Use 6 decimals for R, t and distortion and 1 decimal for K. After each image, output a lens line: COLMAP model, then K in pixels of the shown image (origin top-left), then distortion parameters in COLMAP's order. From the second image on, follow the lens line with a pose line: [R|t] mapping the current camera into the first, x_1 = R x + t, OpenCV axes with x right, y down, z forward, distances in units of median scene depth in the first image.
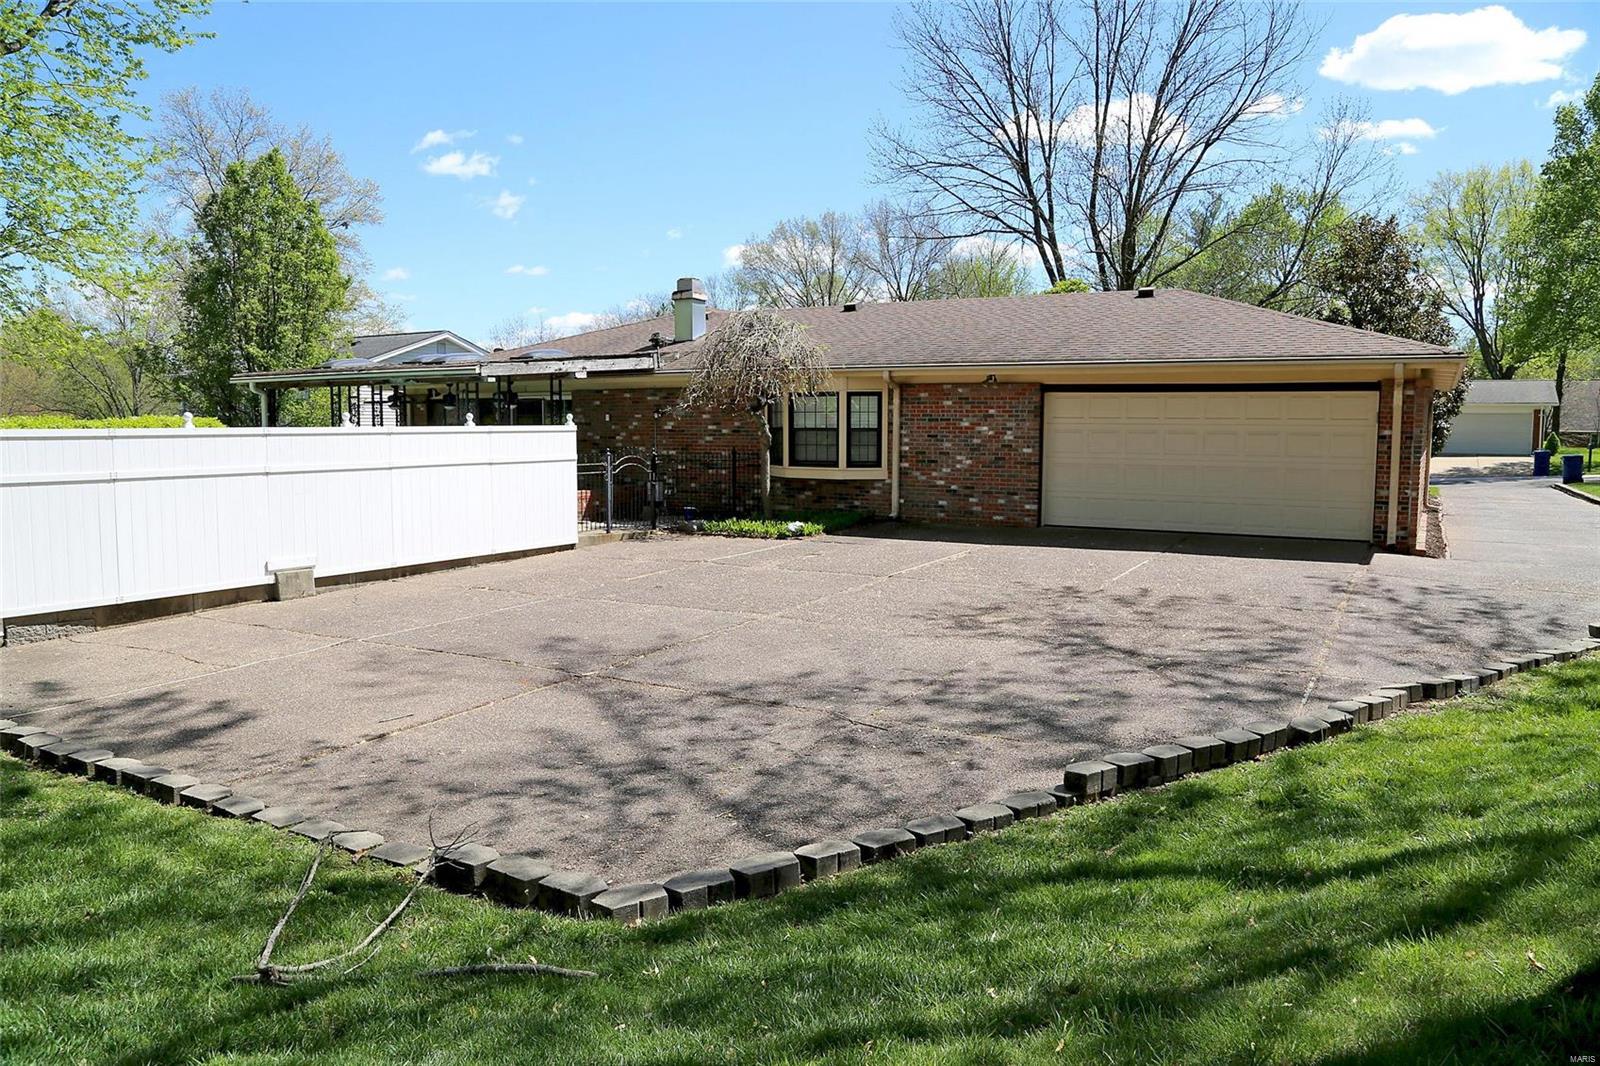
lens RADIAL K [[1097.4, 0, 800.0], [0, 1097.4, 533.0], [0, 0, 1]] dist [-0.127890, 0.077538]
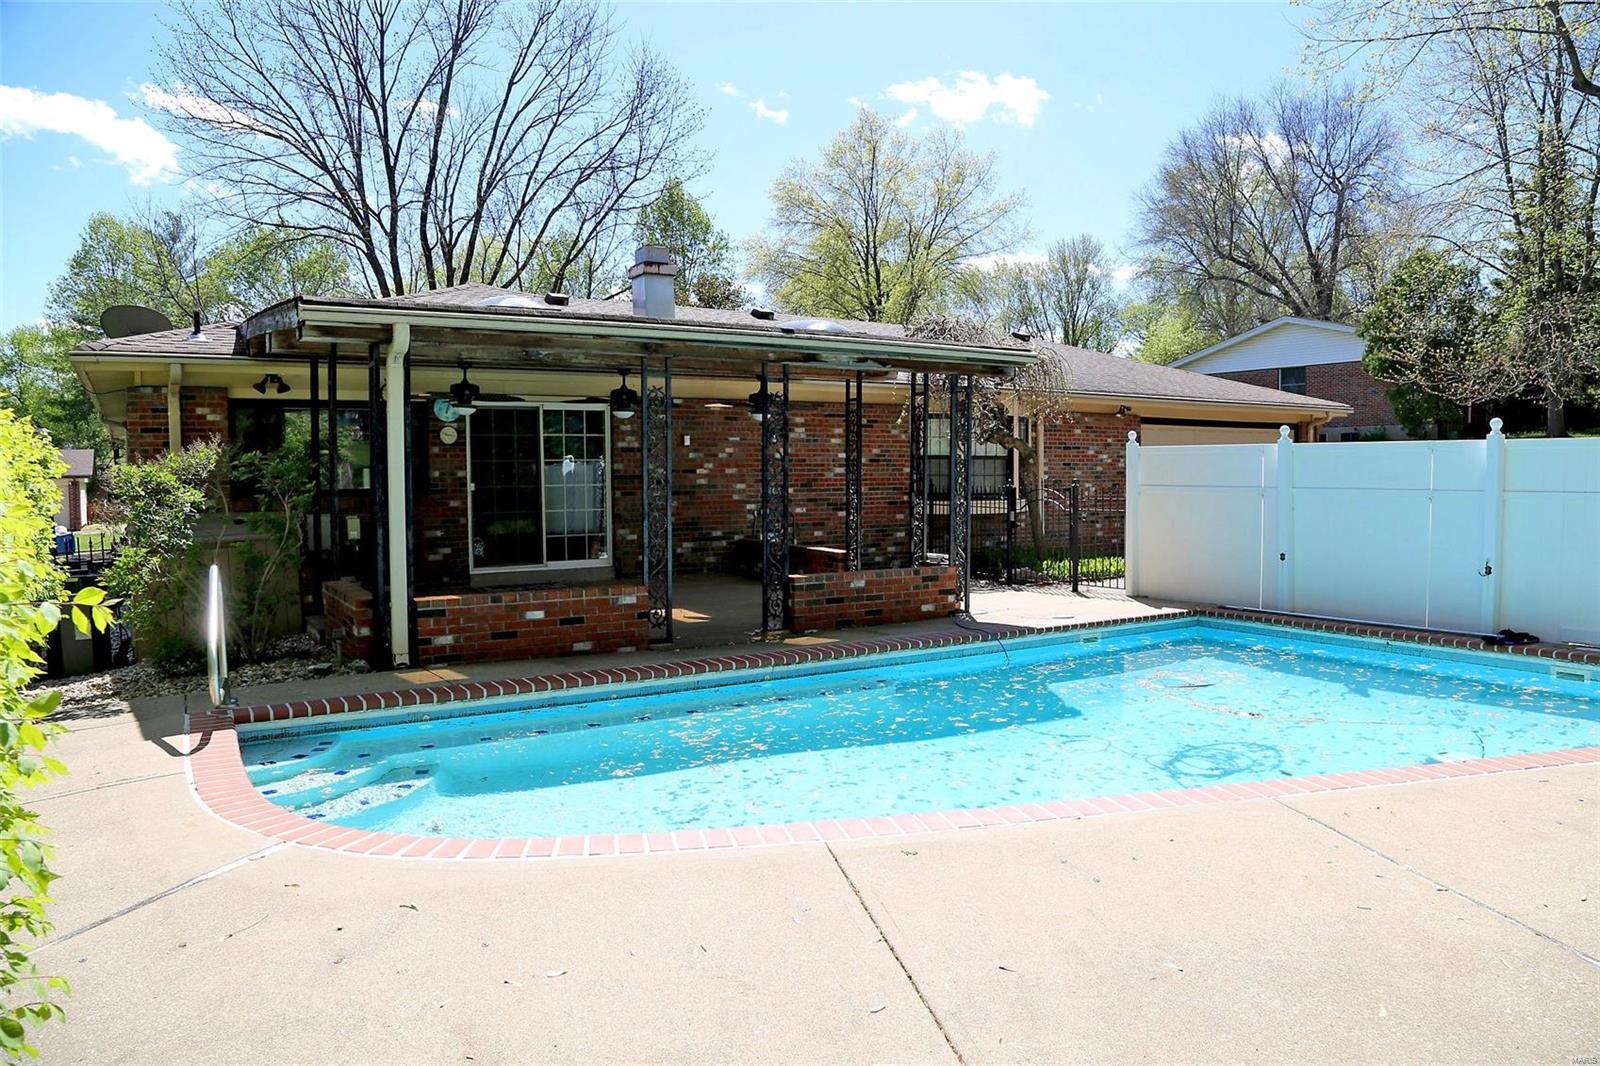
lens RADIAL K [[1097.4, 0, 800.0], [0, 1097.4, 533.0], [0, 0, 1]] dist [-0.127890, 0.077538]
pose [[0.450821, -0.053248, 0.891025, -0.752362], [0.098821, 0.995060, 0.009465, -0.051746], [-0.887127, 0.083785, 0.453856, 0.667733]]
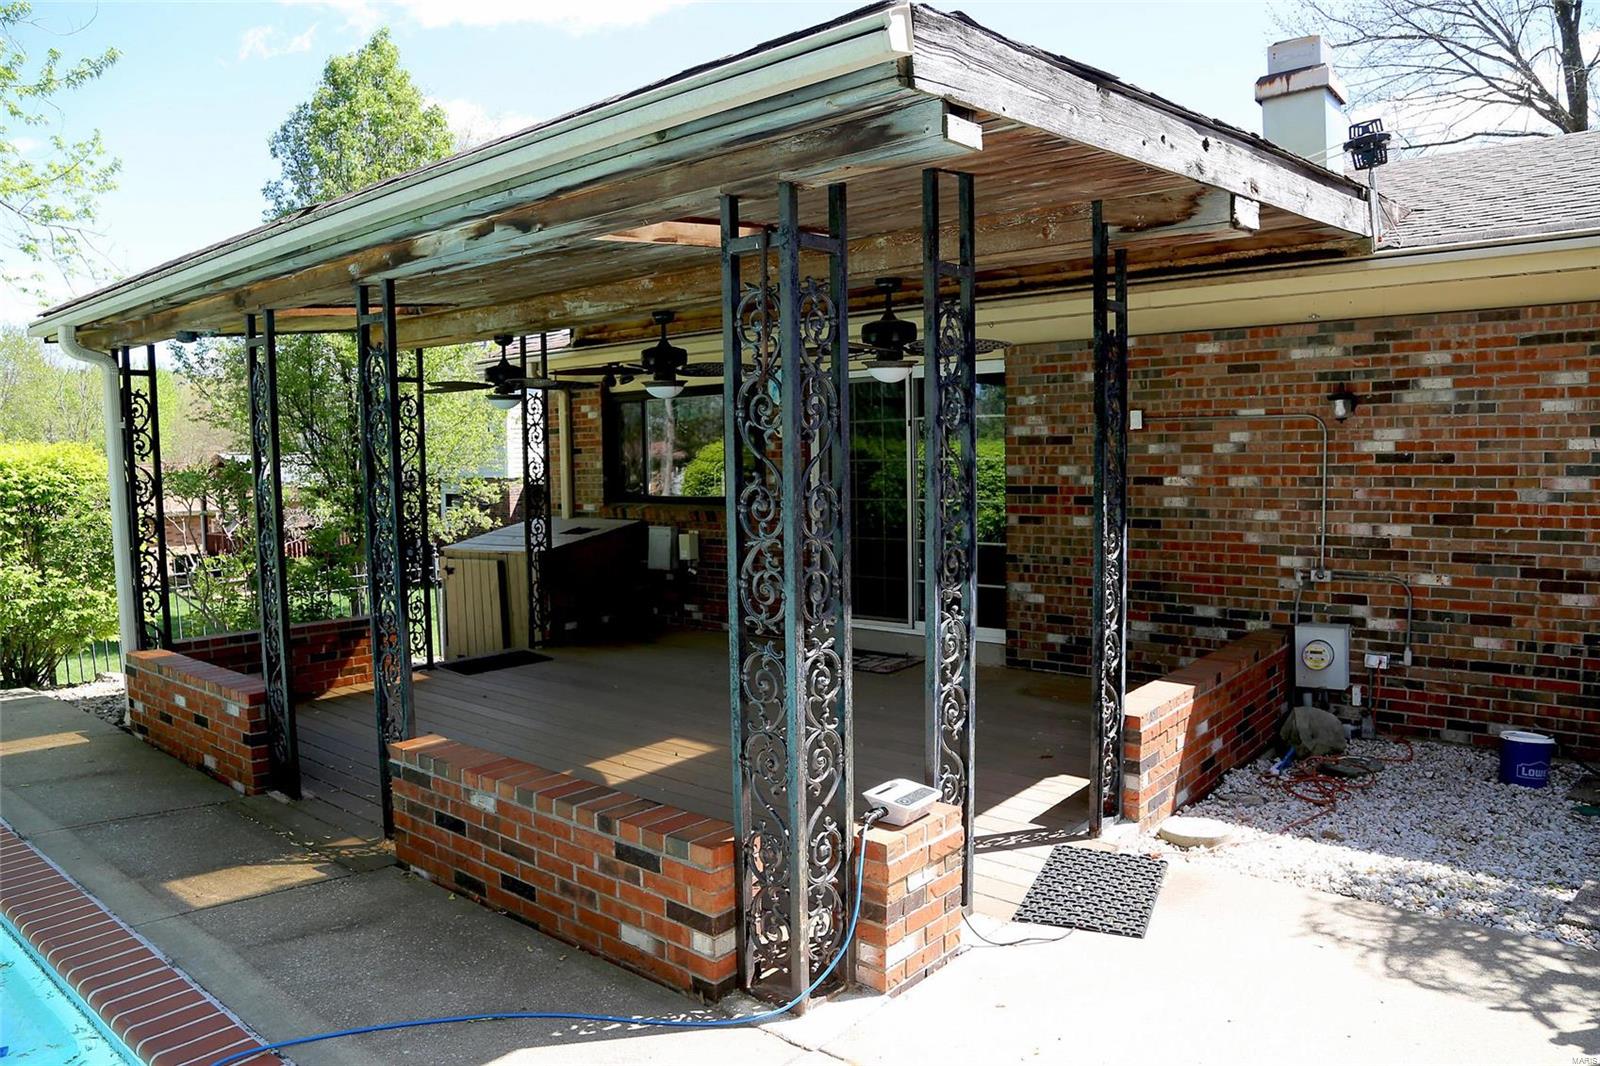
lens RADIAL K [[1097.4, 0, 800.0], [0, 1097.4, 533.0], [0, 0, 1]] dist [-0.127890, 0.077538]
pose [[0.986162, -0.005171, -0.165705, -0.228586], [0.000619, 0.999621, -0.027512, -0.064848], [0.165785, 0.027029, 0.985792, 0.685124]]
